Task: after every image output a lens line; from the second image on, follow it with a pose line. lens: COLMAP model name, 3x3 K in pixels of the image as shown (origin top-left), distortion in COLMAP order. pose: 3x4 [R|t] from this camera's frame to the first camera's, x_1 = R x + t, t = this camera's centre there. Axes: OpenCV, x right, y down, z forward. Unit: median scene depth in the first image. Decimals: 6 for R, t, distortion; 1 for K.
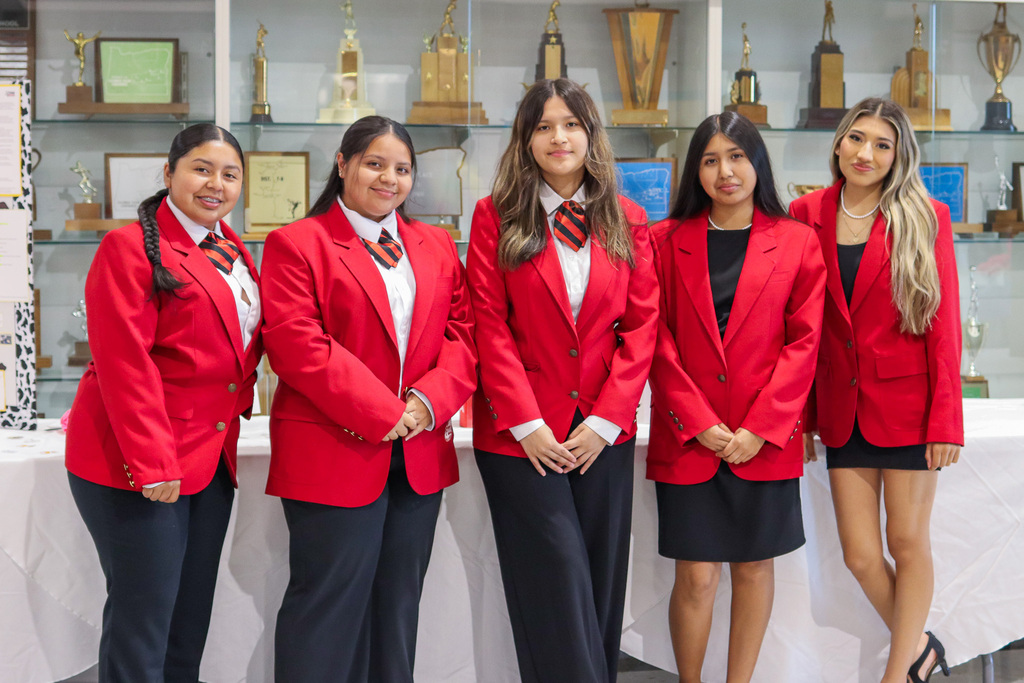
lens RADIAL K [[2023.0, 0, 512.3], [0, 2023.0, 337.5], [0, 0, 1]] dist [-0.021559, 0.000000]
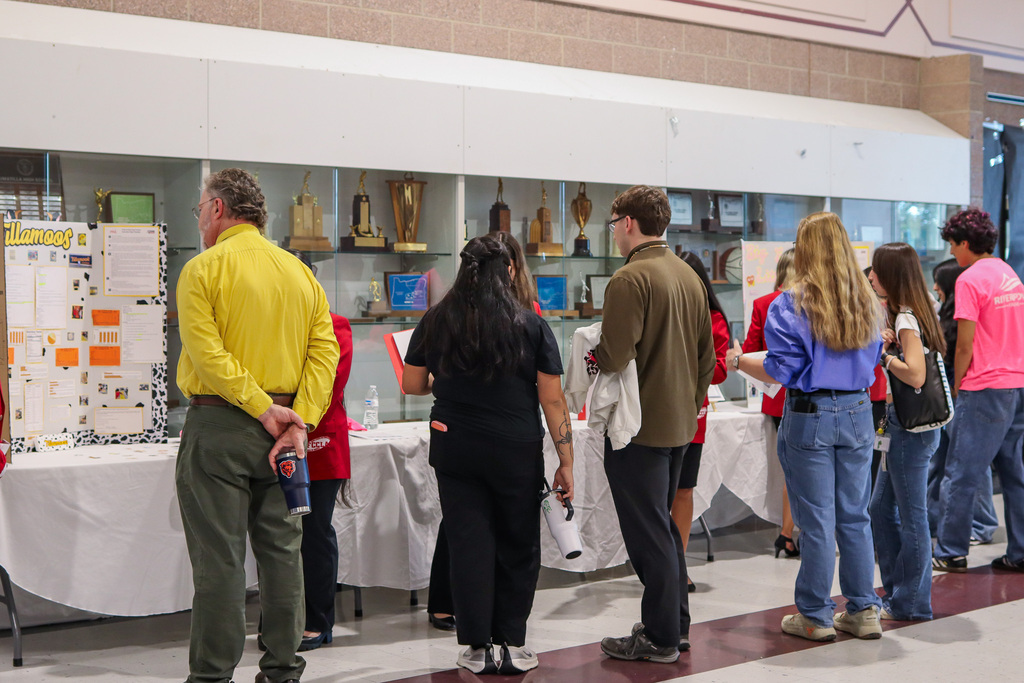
lens RADIAL K [[2023.0, 0, 512.1], [0, 2023.0, 343.2], [0, 0, 1]] dist [-0.021559, 0.000000]
pose [[0.853789, -0.016078, 0.520371, -0.827064], [0.041454, 0.998449, -0.037165, 0.037193], [-0.518966, 0.053303, 0.853131, -0.494244]]
